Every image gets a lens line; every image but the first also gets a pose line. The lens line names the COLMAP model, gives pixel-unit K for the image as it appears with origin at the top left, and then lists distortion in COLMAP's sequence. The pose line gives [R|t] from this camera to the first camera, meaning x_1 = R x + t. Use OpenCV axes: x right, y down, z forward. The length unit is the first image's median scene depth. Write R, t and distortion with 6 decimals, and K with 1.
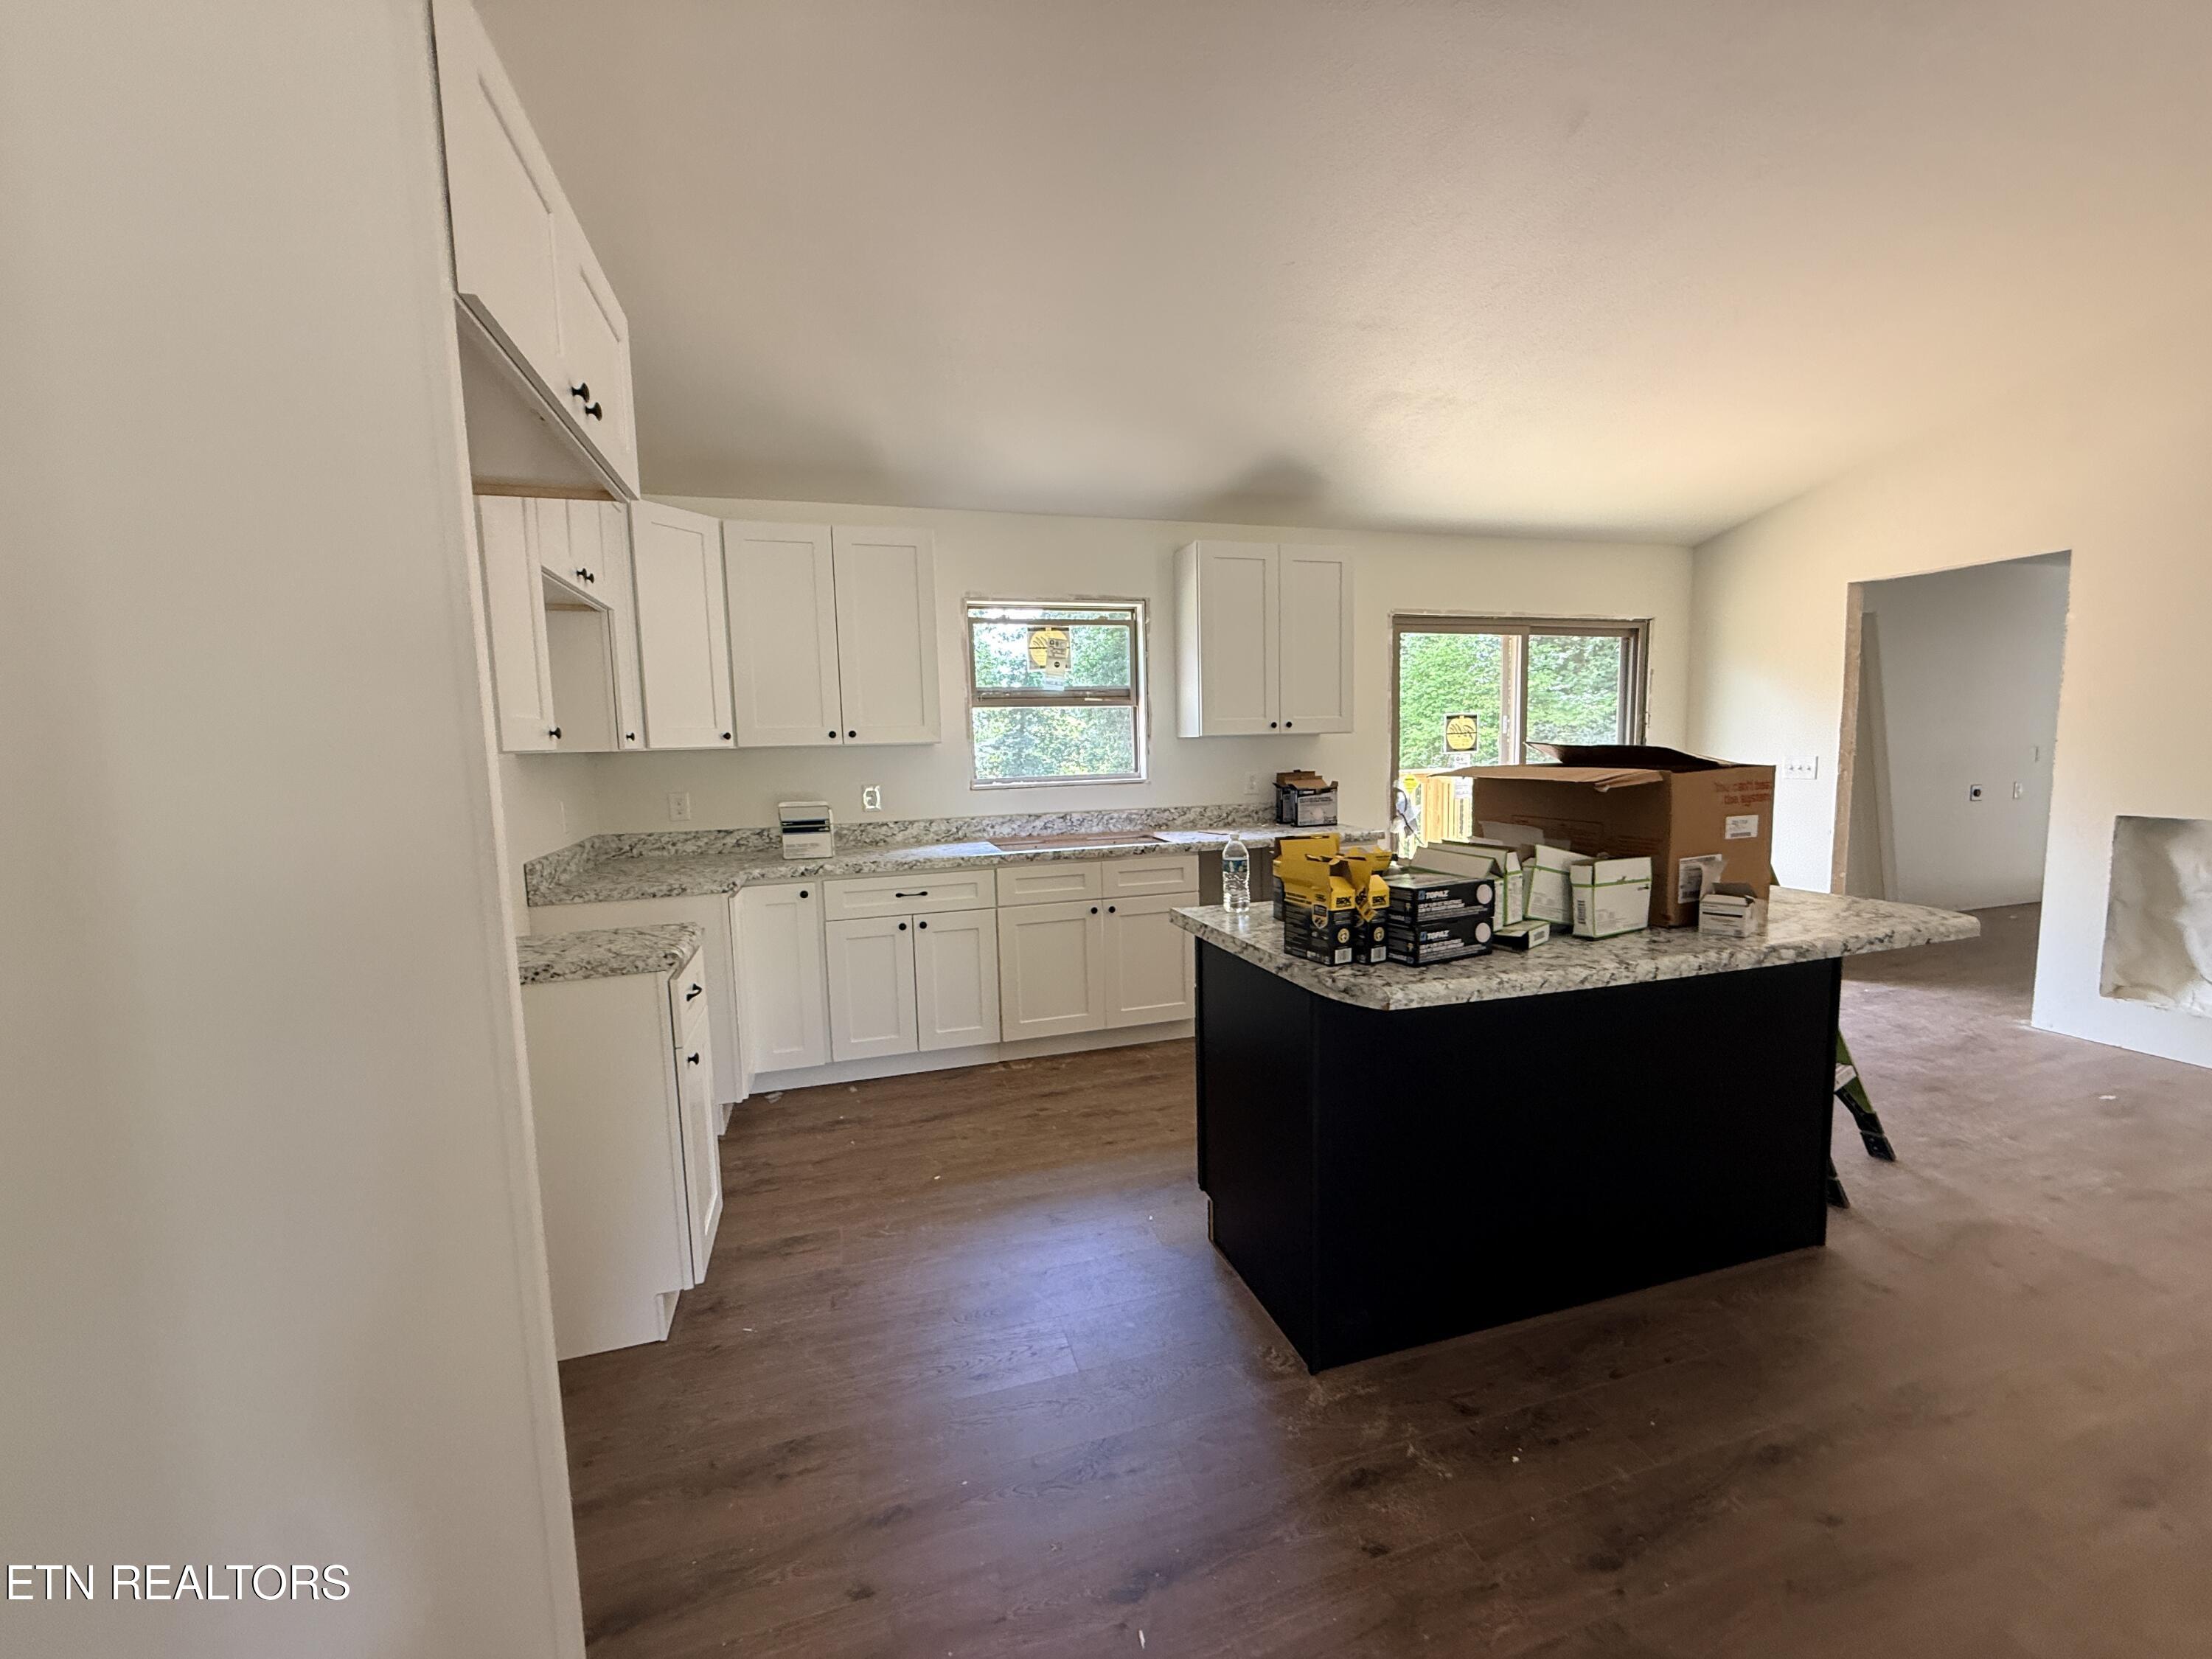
lens RADIAL K [[881.0, 0, 1105.5], [0, 881.0, 822.1], [0, 0, 1]] dist [-0.000654, -0.000162]
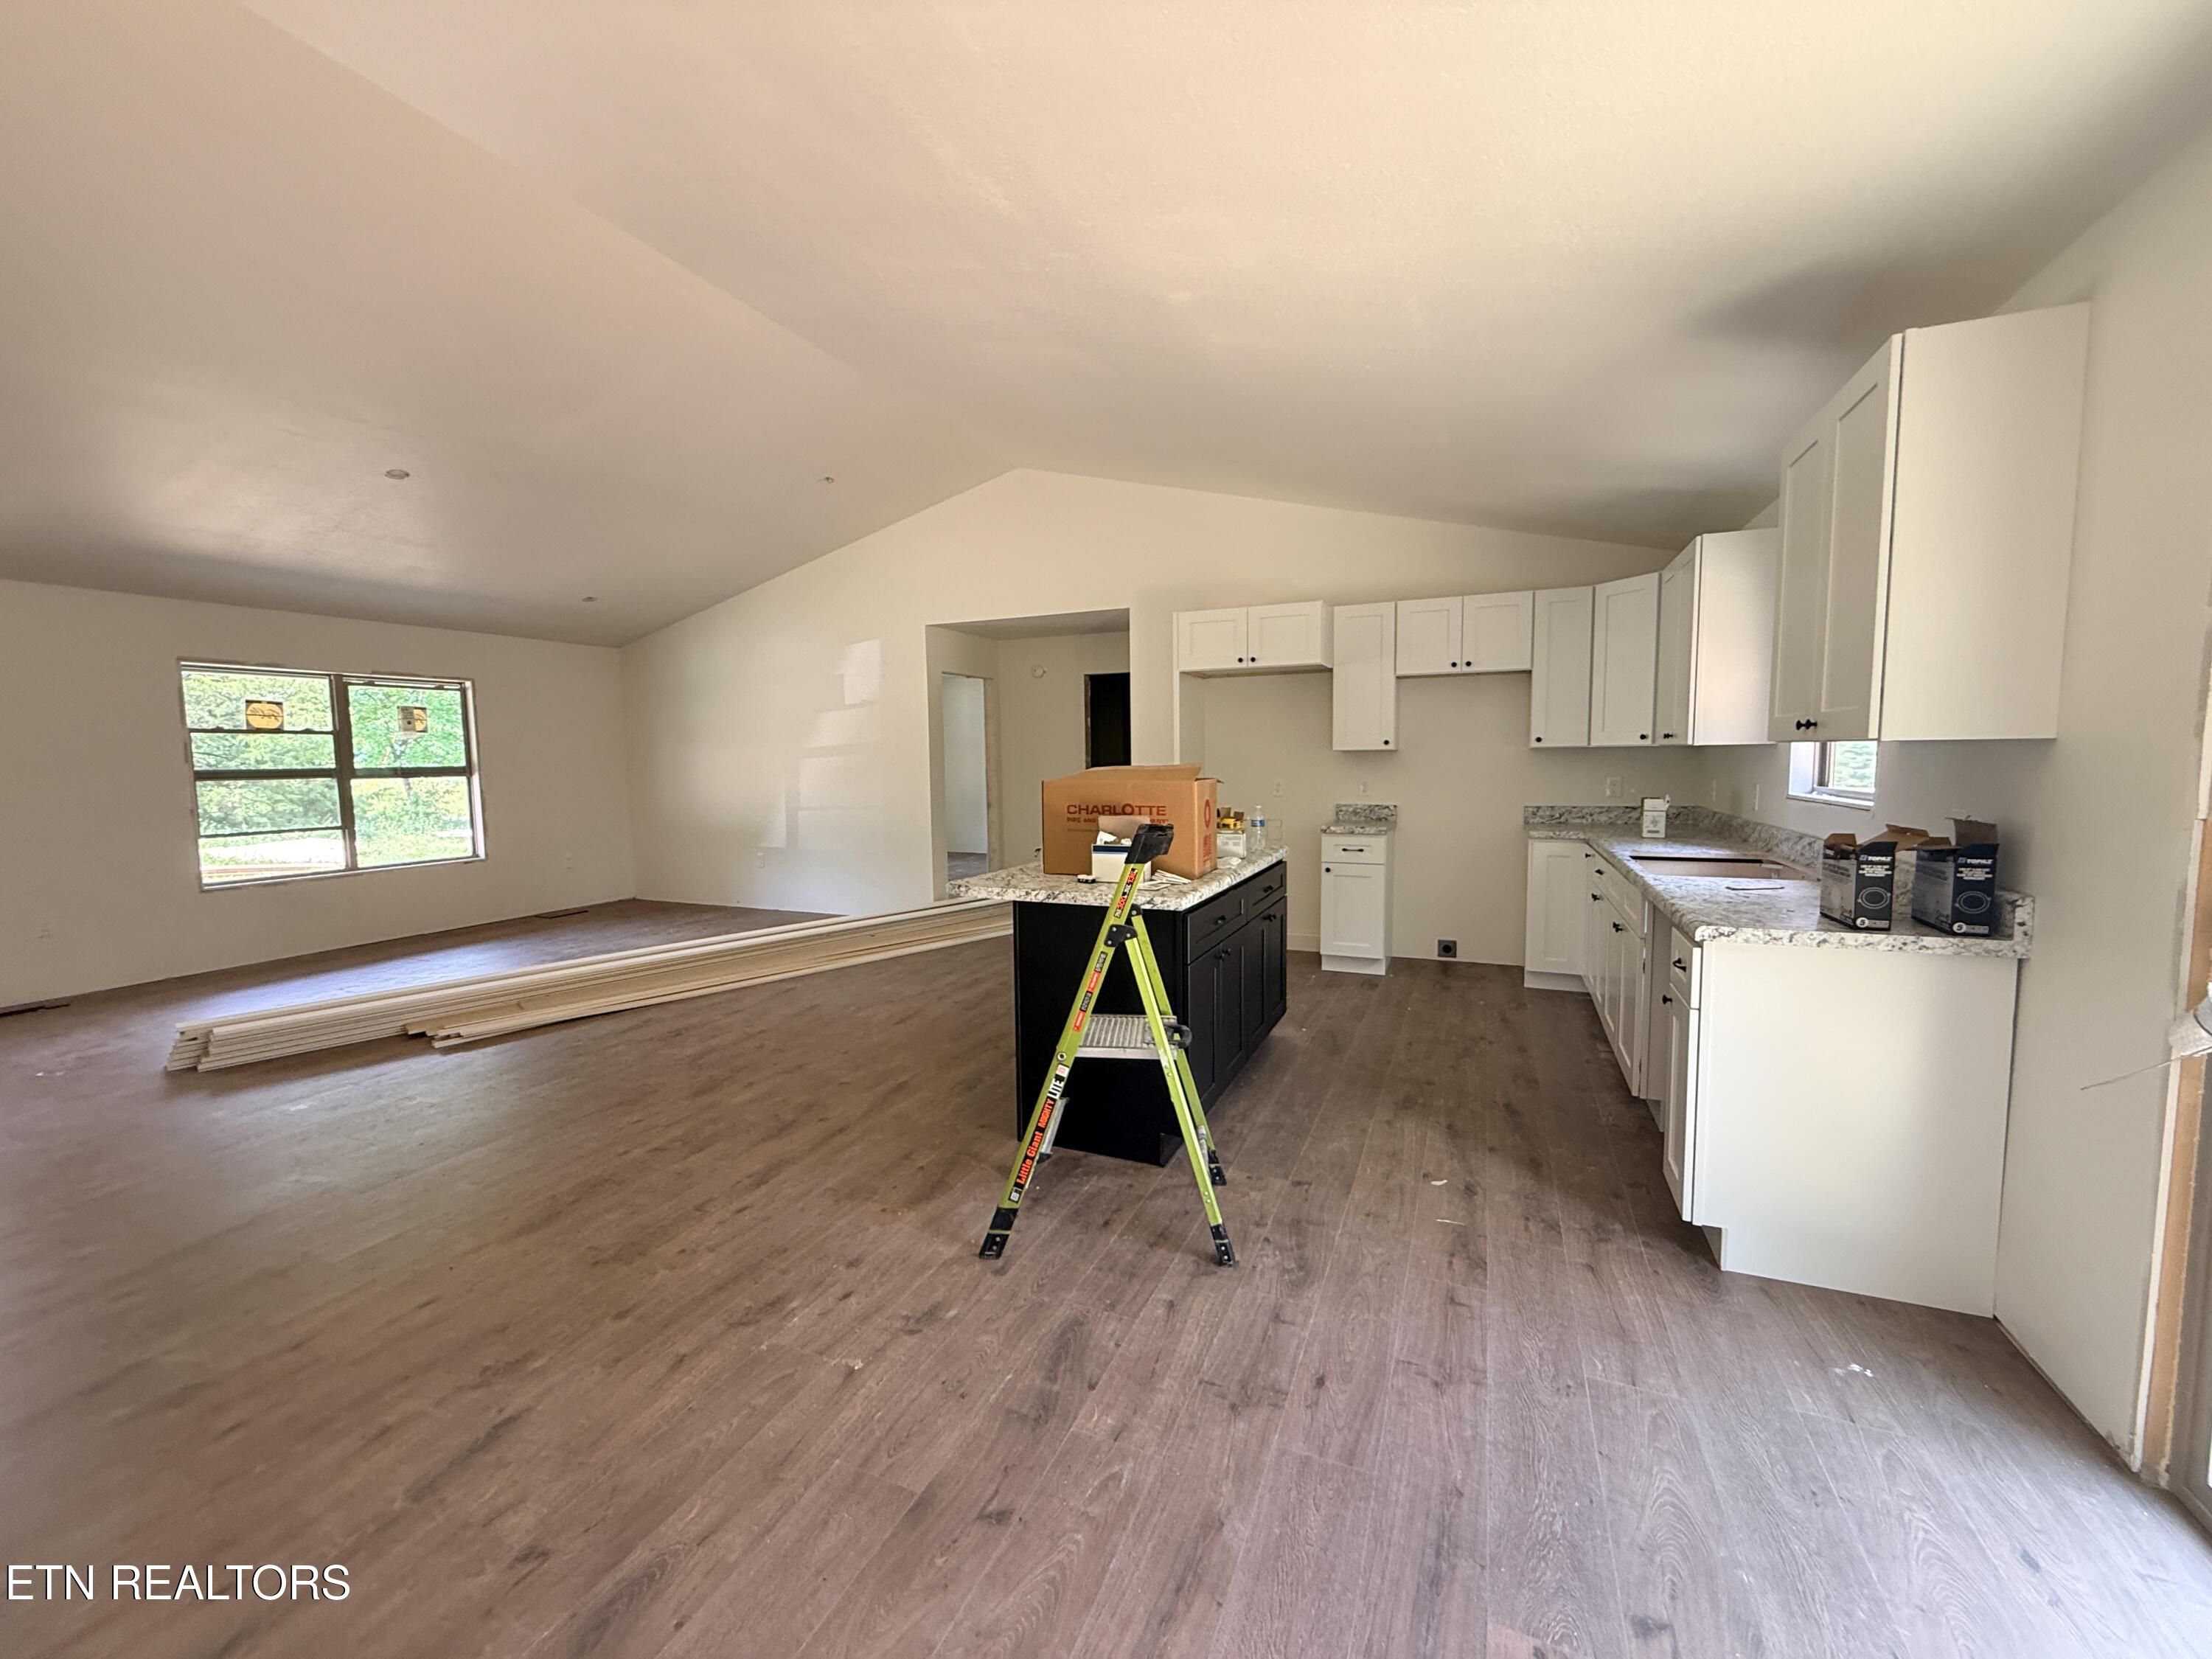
lens RADIAL K [[881.0, 0, 1105.5], [0, 881.0, 822.1], [0, 0, 1]] dist [-0.000654, -0.000162]
pose [[-0.641718, 0.090852, -0.761541, 0.912635], [-0.041937, 0.987316, 0.153126, -0.114453], [0.765794, 0.130201, -0.629768, 1.005022]]
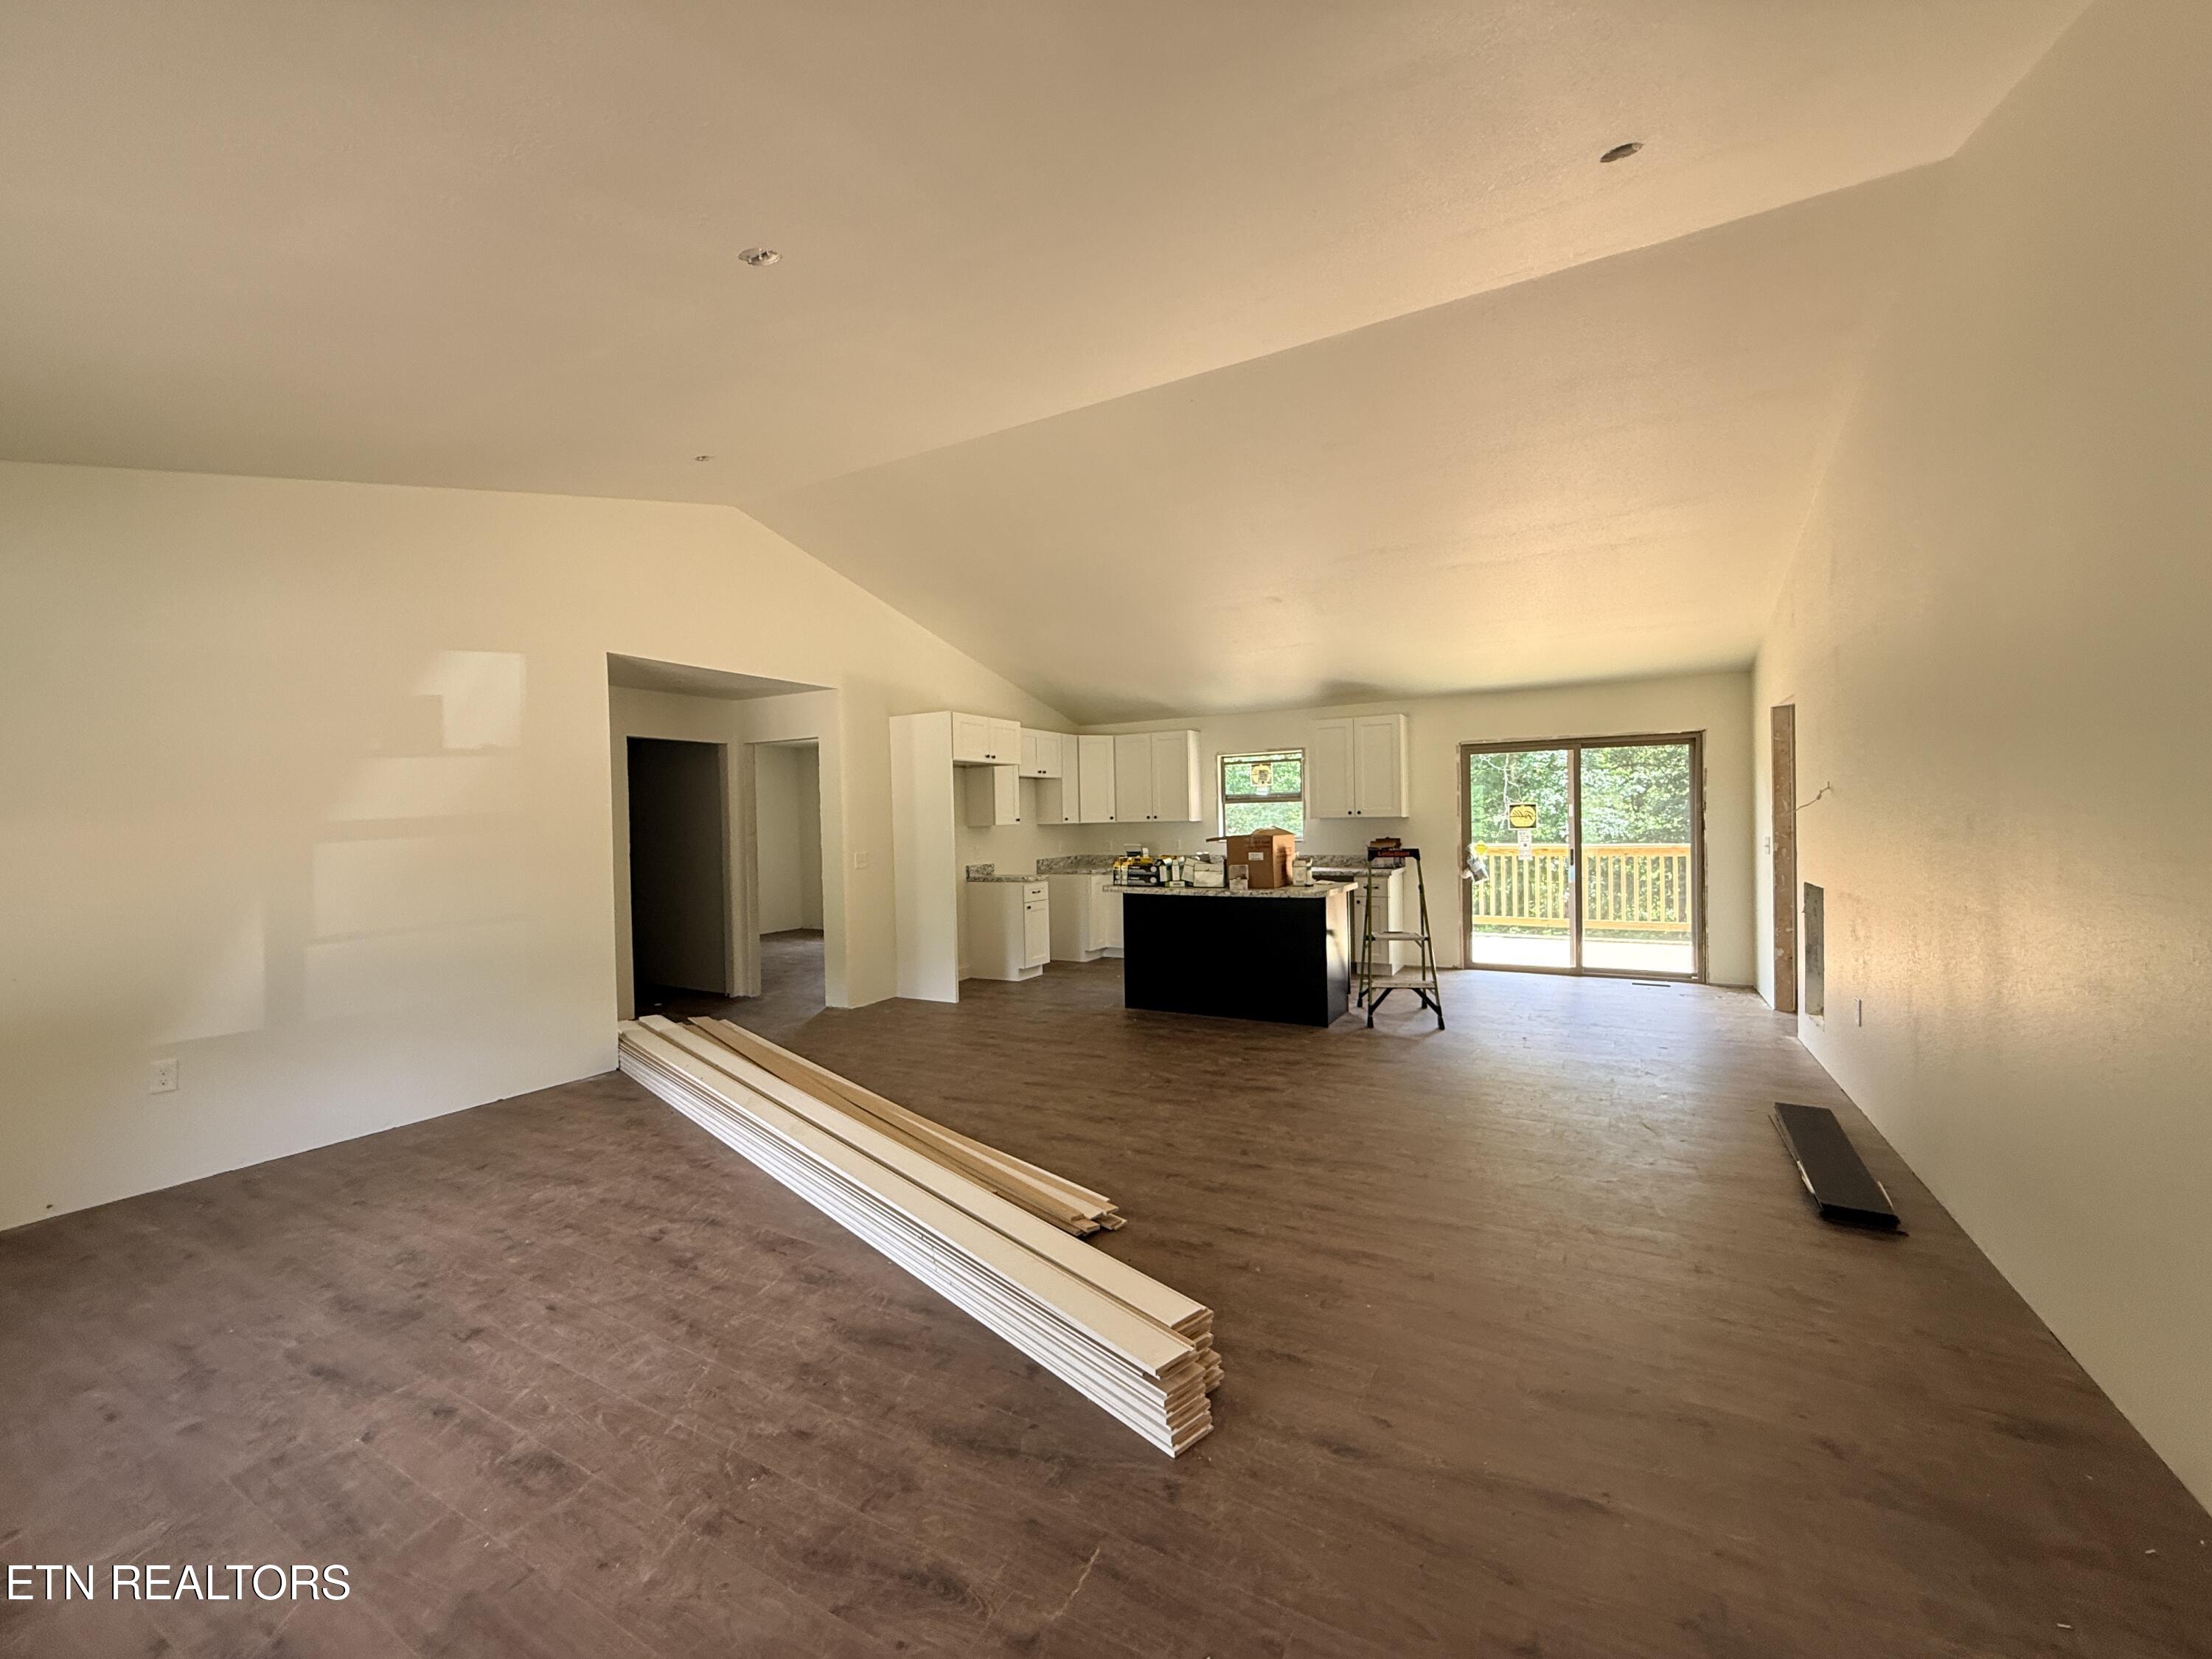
lens RADIAL K [[881.0, 0, 1105.5], [0, 881.0, 822.1], [0, 0, 1]] dist [-0.000654, -0.000162]
pose [[0.694423, 0.012277, -0.719463, 1.159372], [-0.062720, 0.997082, -0.043523, 0.023806], [0.716829, 0.075348, 0.693166, -0.663731]]
